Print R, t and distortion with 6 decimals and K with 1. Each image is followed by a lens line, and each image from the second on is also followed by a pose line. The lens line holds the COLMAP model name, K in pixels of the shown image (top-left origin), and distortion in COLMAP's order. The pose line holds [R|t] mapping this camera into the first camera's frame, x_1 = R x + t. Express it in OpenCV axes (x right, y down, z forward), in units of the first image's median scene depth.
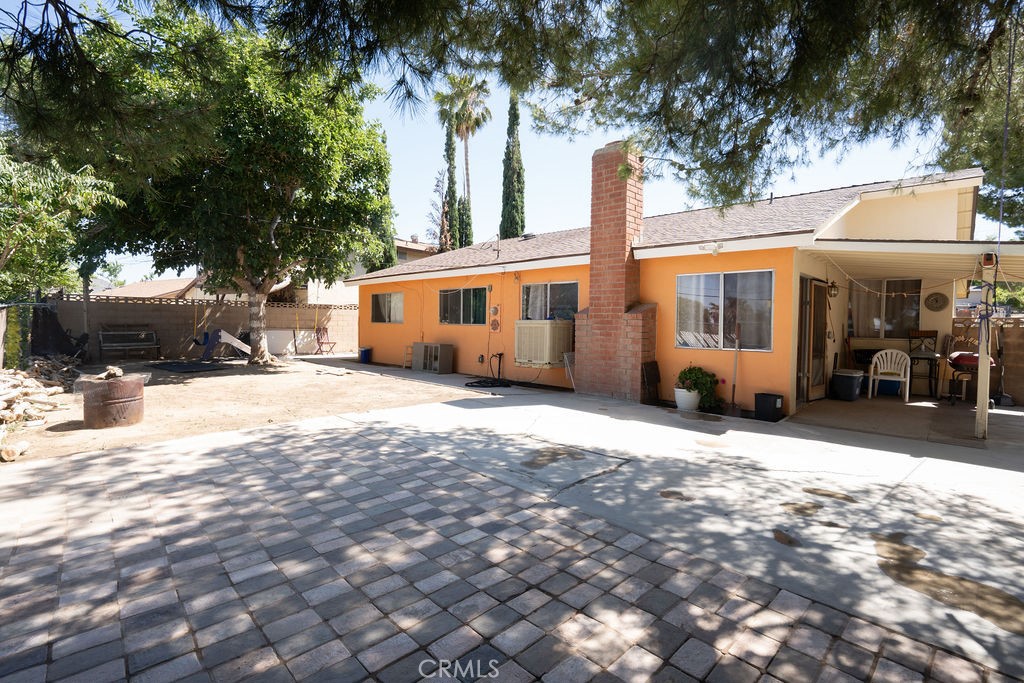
lens RADIAL K [[473.7, 0, 515.2], [0, 473.7, 341.8], [0, 0, 1]] dist [-0.064795, 0.026246]
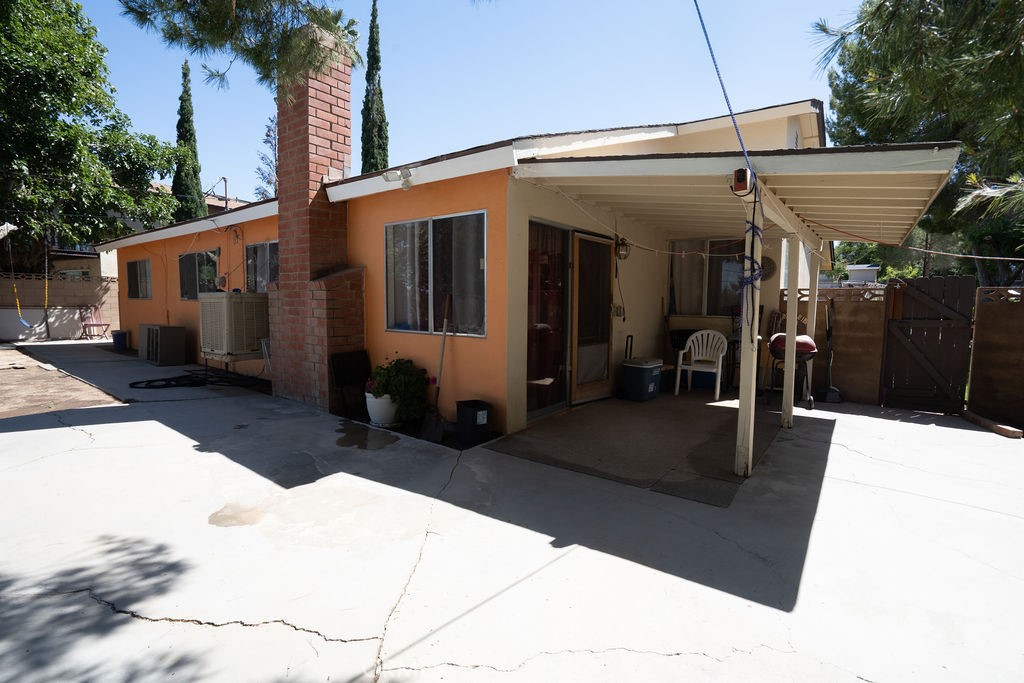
lens RADIAL K [[473.7, 0, 515.2], [0, 473.7, 341.8], [0, 0, 1]] dist [-0.064795, 0.026246]
pose [[0.994405, -0.010726, 0.105090, 0.458199], [0.005820, 0.998883, 0.046882, -0.002544], [-0.105475, -0.046008, 0.993357, 0.293245]]
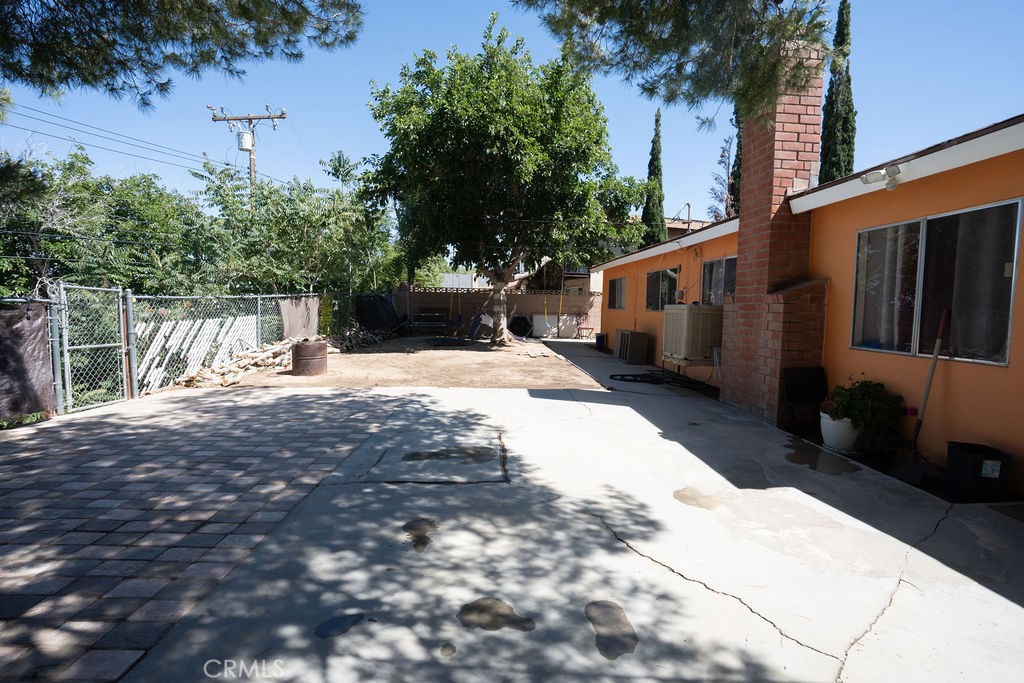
lens RADIAL K [[472.7, 0, 518.9], [0, 472.7, 344.3], [0, 0, 1]] dist [-0.057852, 0.023574]
pose [[0.728122, 0.055367, -0.683208, 0.441322], [-0.035671, 0.998442, 0.042898, -0.003314], [0.684519, -0.006864, 0.728963, 0.250311]]
